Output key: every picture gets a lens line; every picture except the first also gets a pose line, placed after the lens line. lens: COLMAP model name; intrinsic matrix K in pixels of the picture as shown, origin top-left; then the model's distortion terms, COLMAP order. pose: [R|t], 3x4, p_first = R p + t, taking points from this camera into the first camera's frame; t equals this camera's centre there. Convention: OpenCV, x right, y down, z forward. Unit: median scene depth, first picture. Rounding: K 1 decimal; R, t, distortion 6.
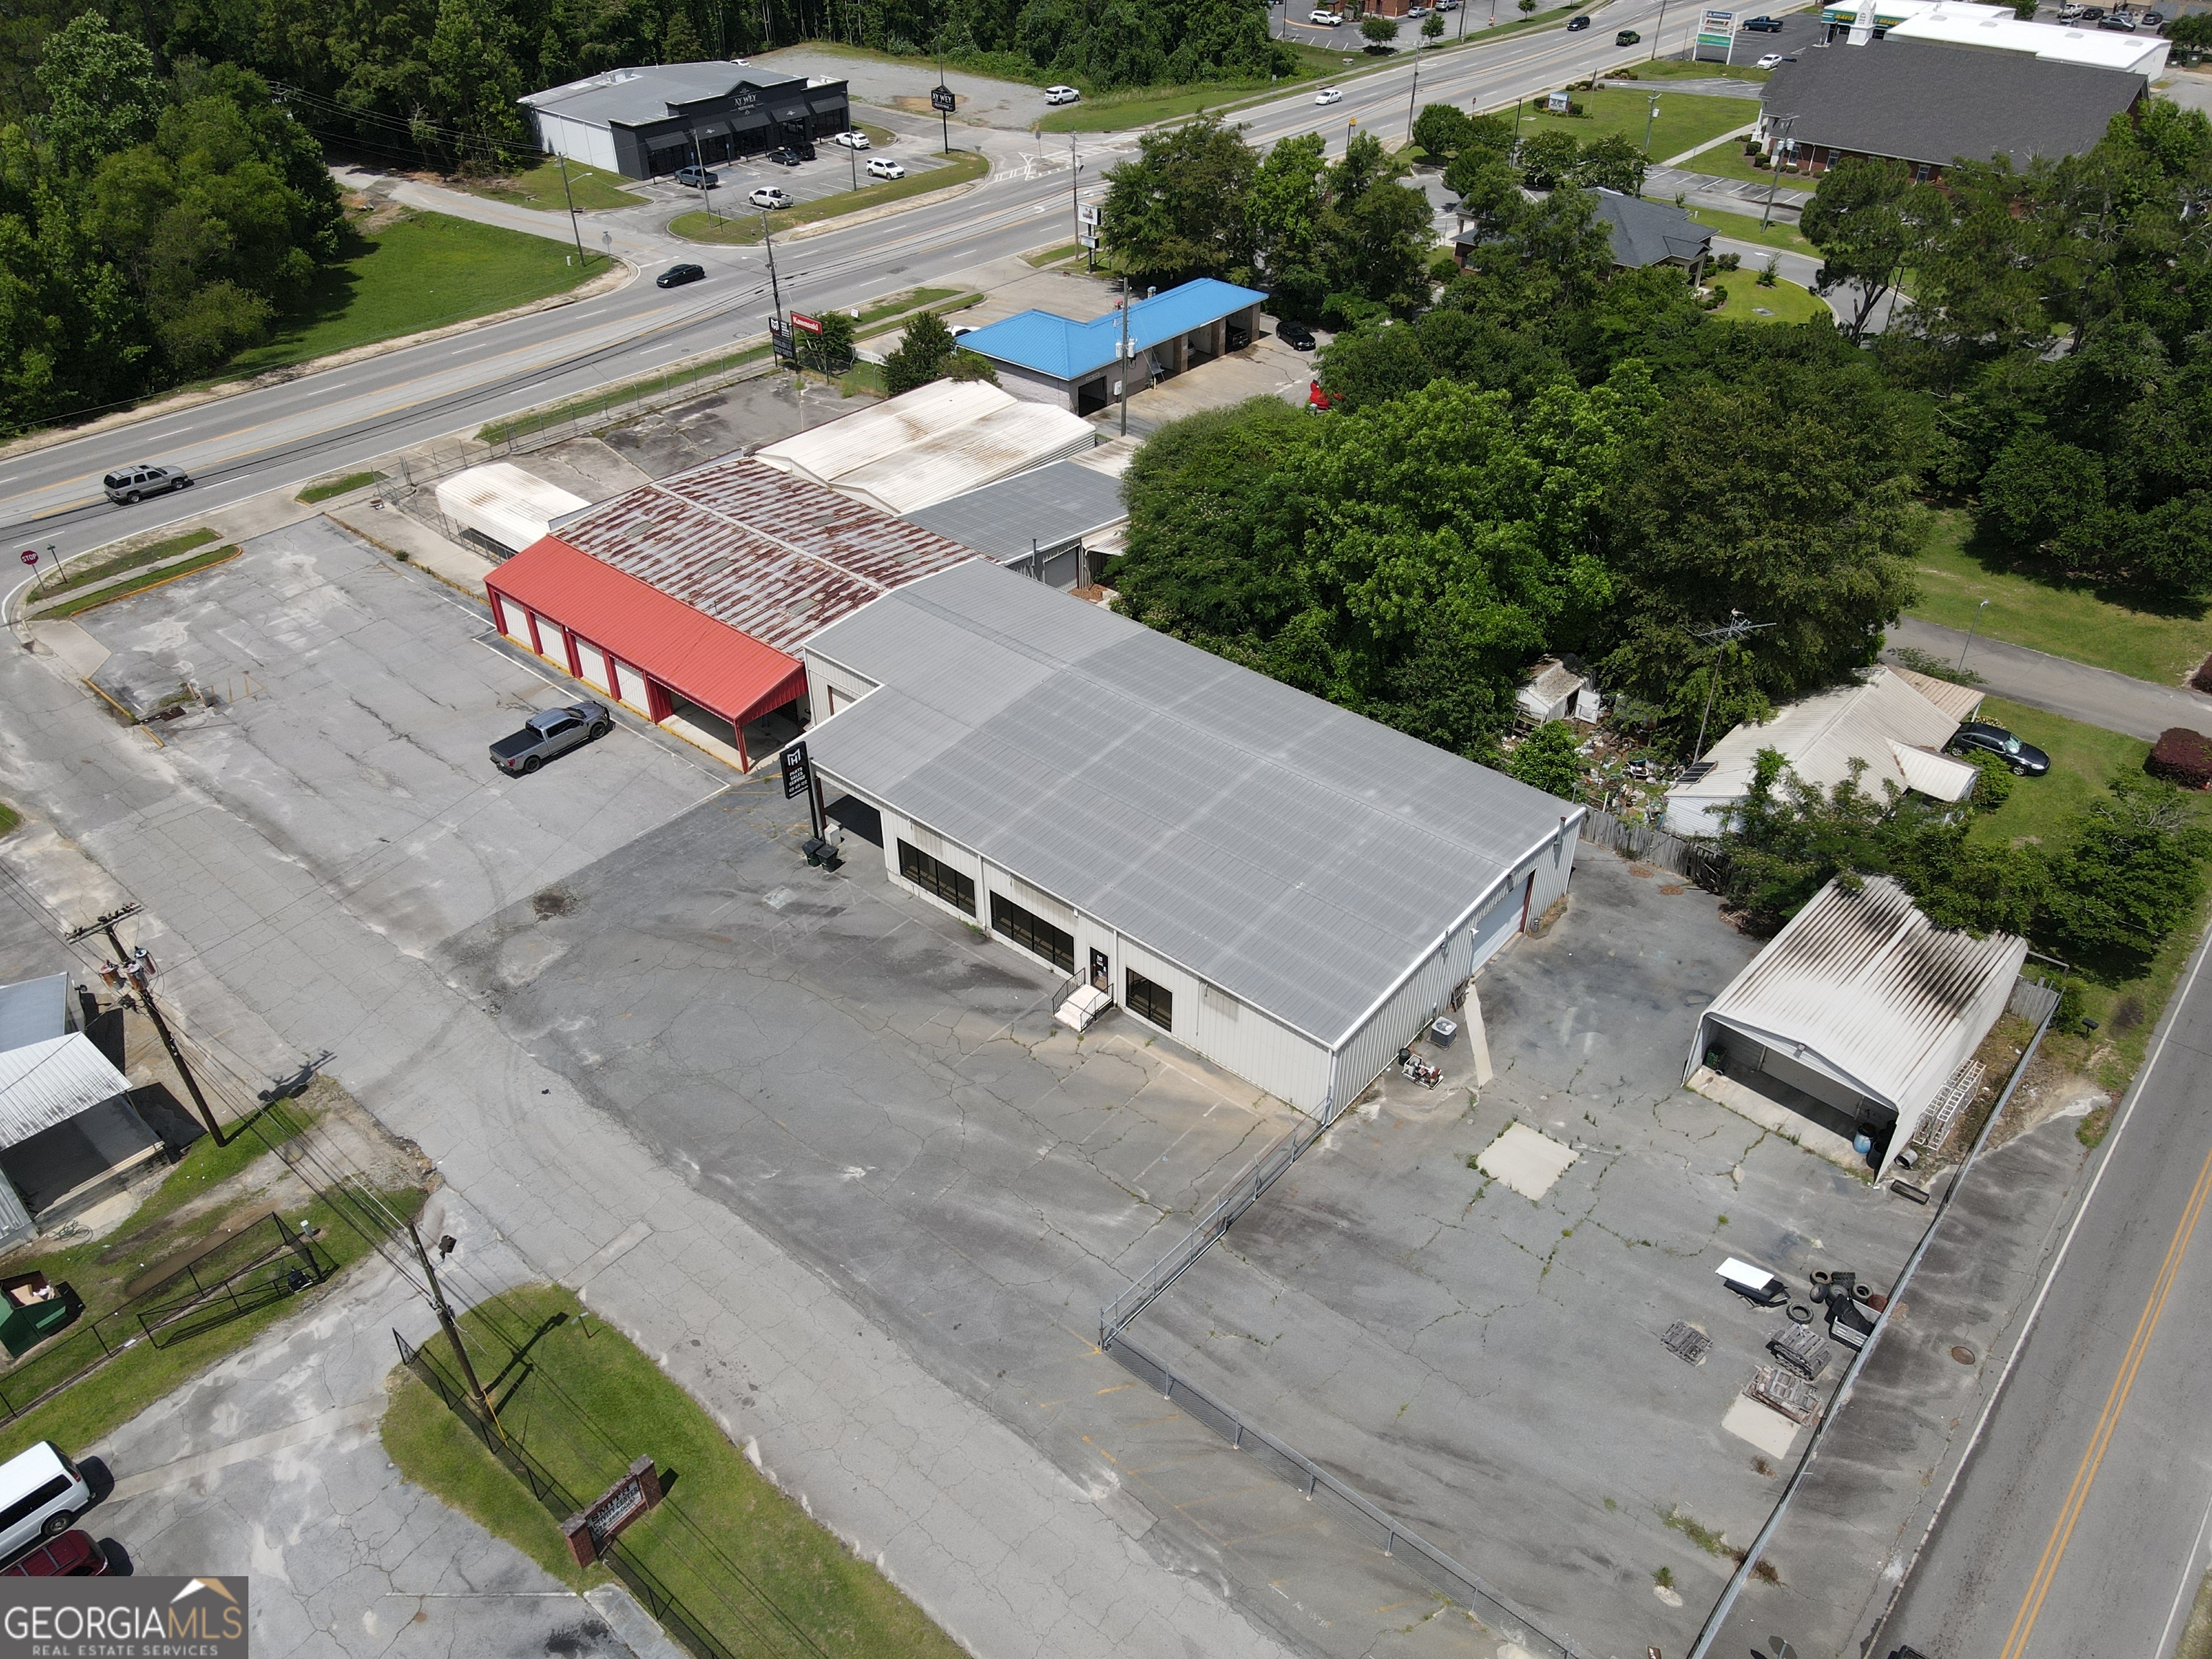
lens RADIAL K [[1603.3, 0, 1106.0], [0, 1603.3, 829.5], [0, 0, 1]] dist [0.006794, 0.006761]
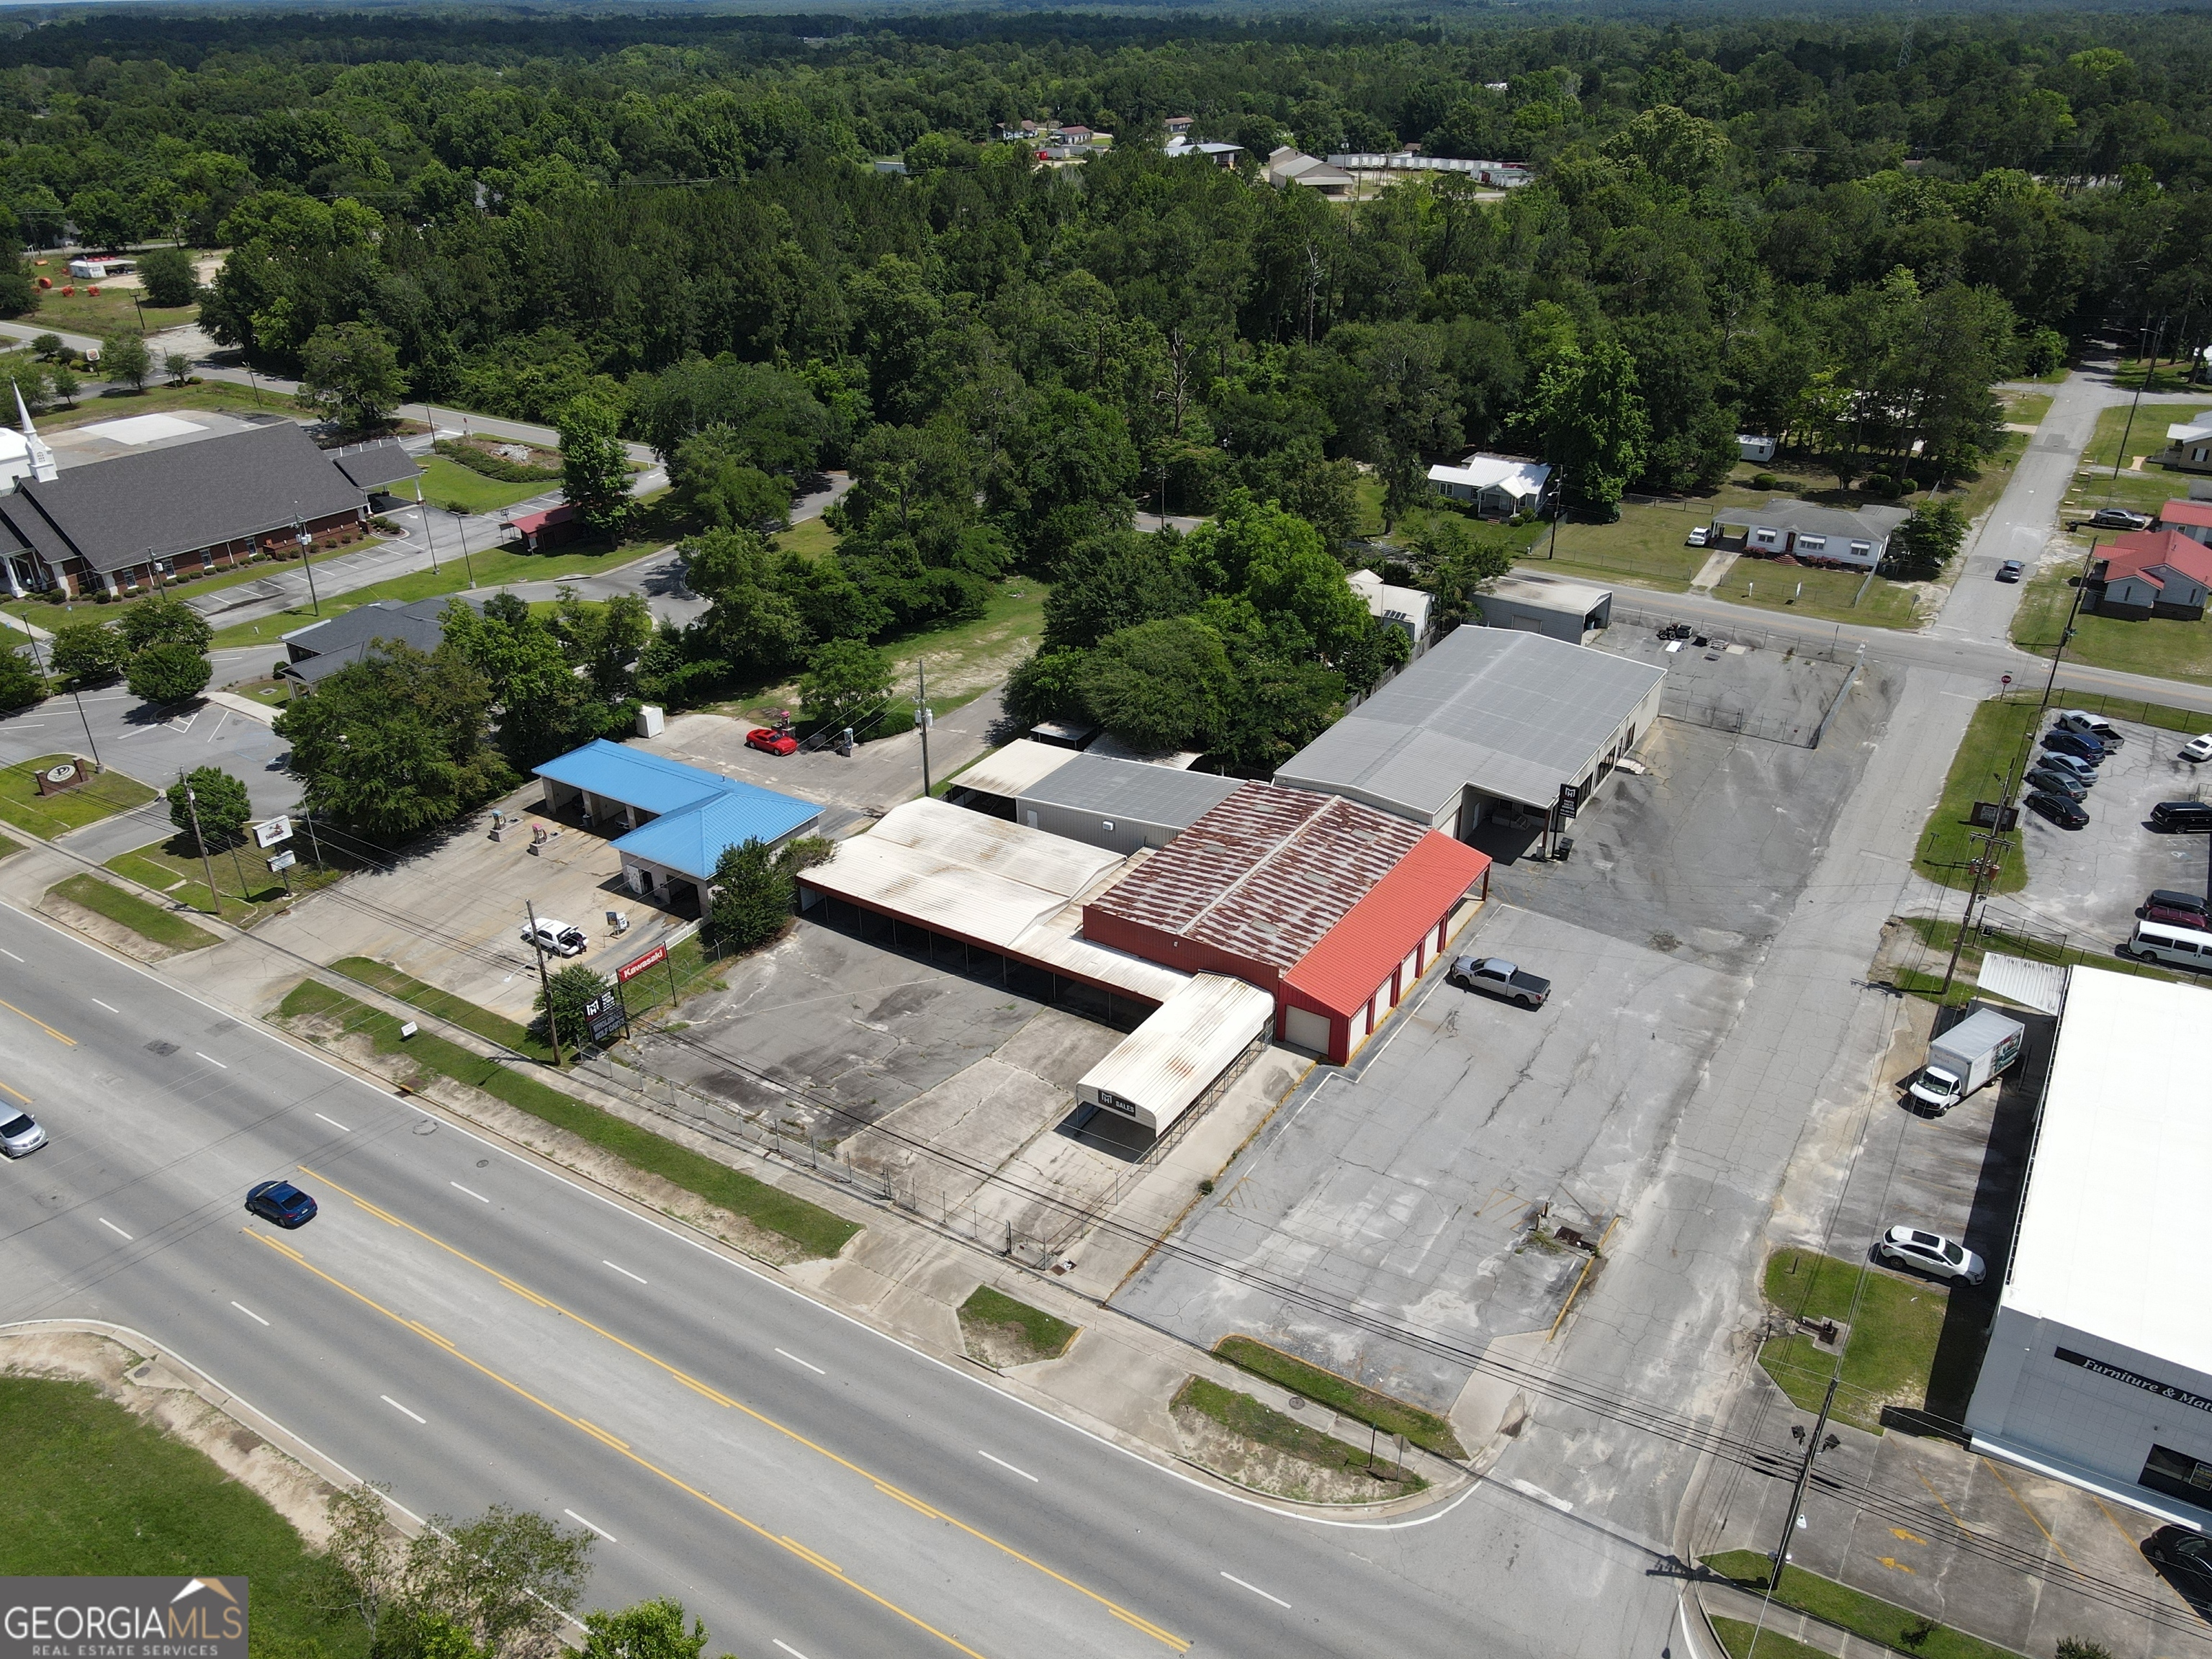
lens RADIAL K [[1616.9, 0, 1100.5], [0, 1616.9, 835.9], [0, 0, 1]] dist [0.009020, 0.016785]
pose [[-0.142720, -0.455562, 0.878689, -1.365605], [0.593837, 0.670823, 0.444246, -0.882365], [-0.791826, 0.585201, 0.174790, 0.971328]]
